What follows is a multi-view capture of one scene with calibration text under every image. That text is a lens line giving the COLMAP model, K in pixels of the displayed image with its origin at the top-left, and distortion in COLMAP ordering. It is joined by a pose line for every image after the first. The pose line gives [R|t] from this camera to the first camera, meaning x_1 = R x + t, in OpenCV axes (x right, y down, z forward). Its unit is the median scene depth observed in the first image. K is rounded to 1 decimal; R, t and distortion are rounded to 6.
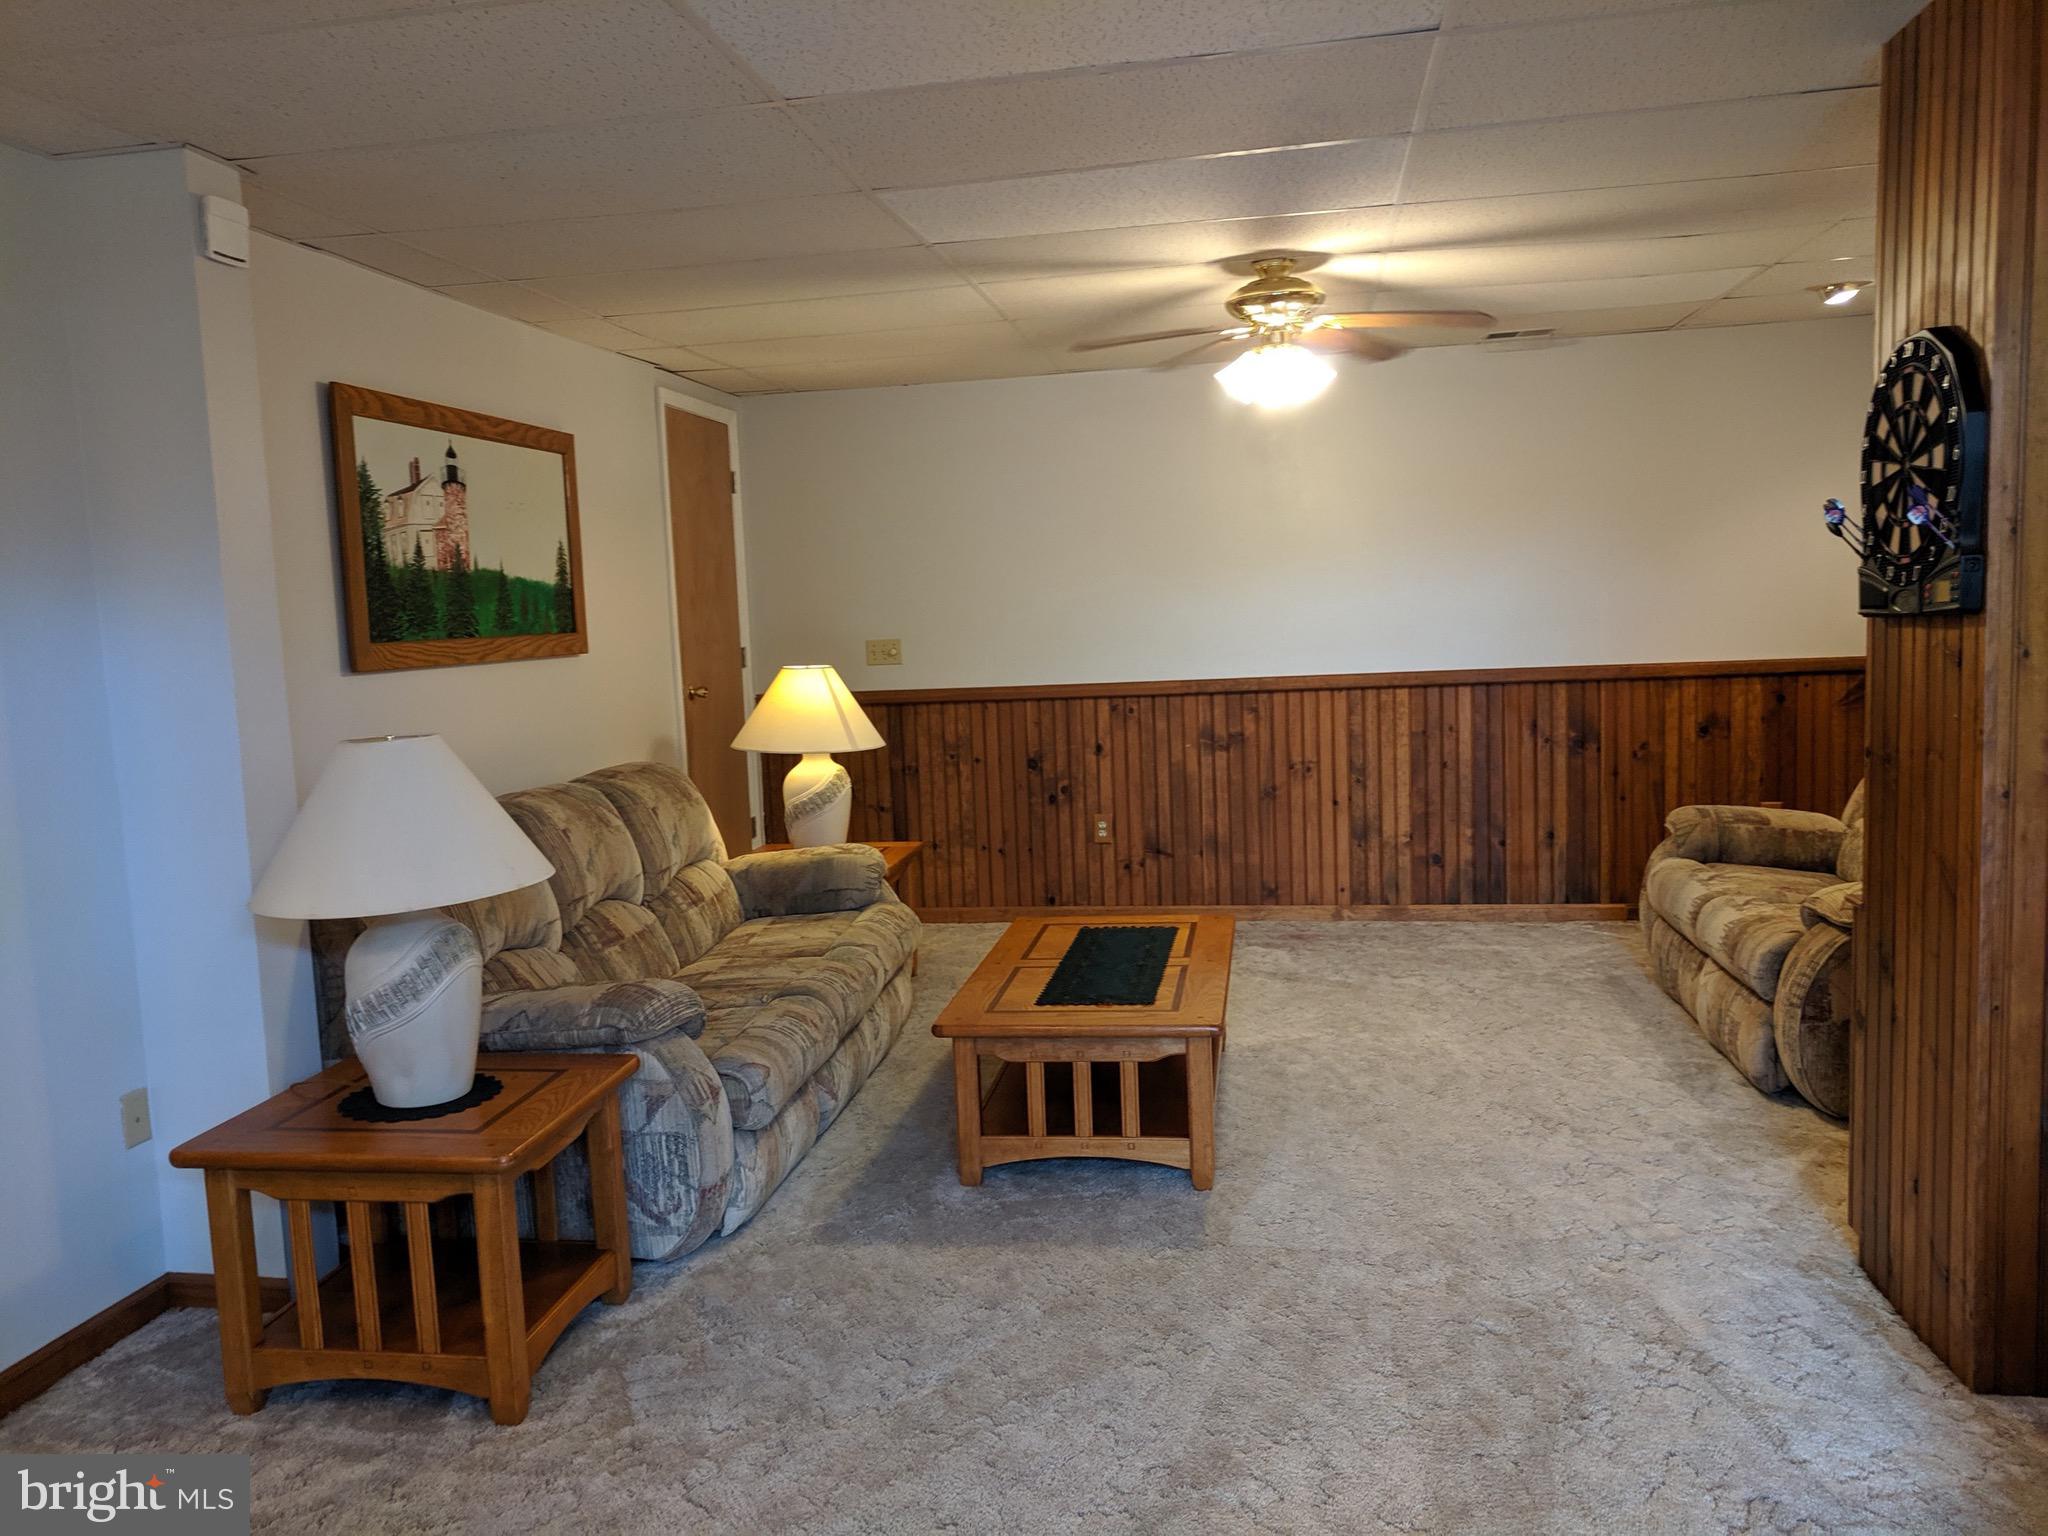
lens RADIAL K [[1517.6, 0, 1024.0], [0, 1517.6, 768.0], [0, 0, 1]] dist [-0.007644, -0.002978]
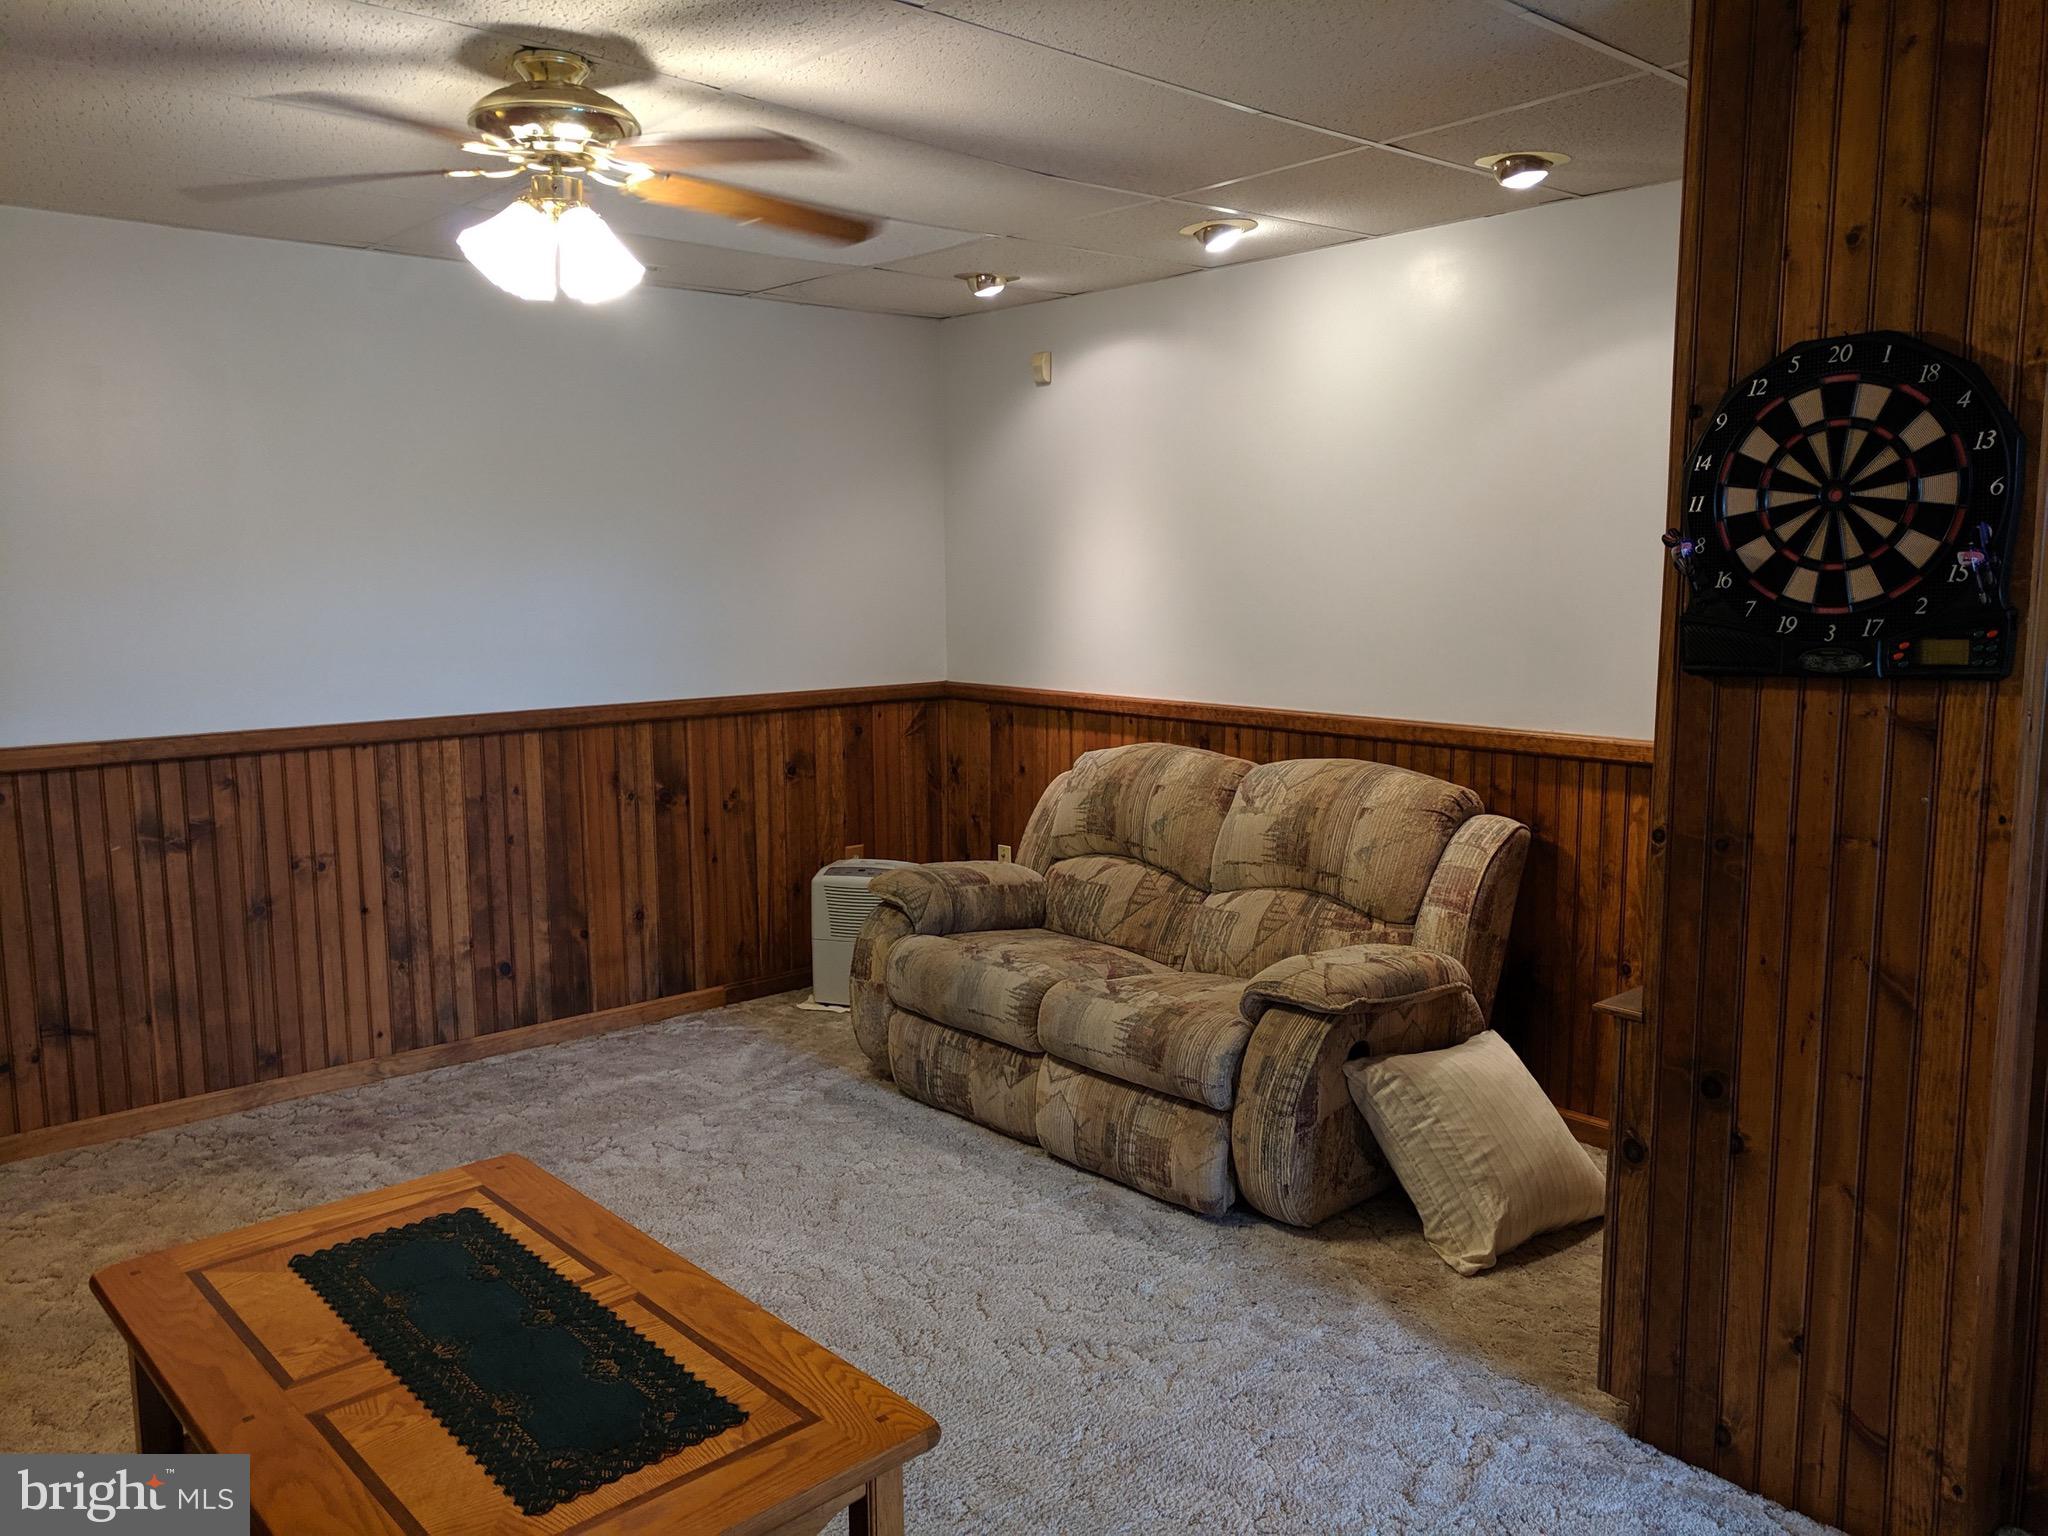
lens RADIAL K [[1528.2, 0, 1024.0], [0, 1528.2, 768.0], [0, 0, 1]] dist [-0.000966, 0.004104]
pose [[0.620812, -0.063760, 0.781362, -0.144230], [0.063877, 0.997487, 0.030644, -0.043555], [-0.781353, 0.030887, 0.623325, 0.342898]]
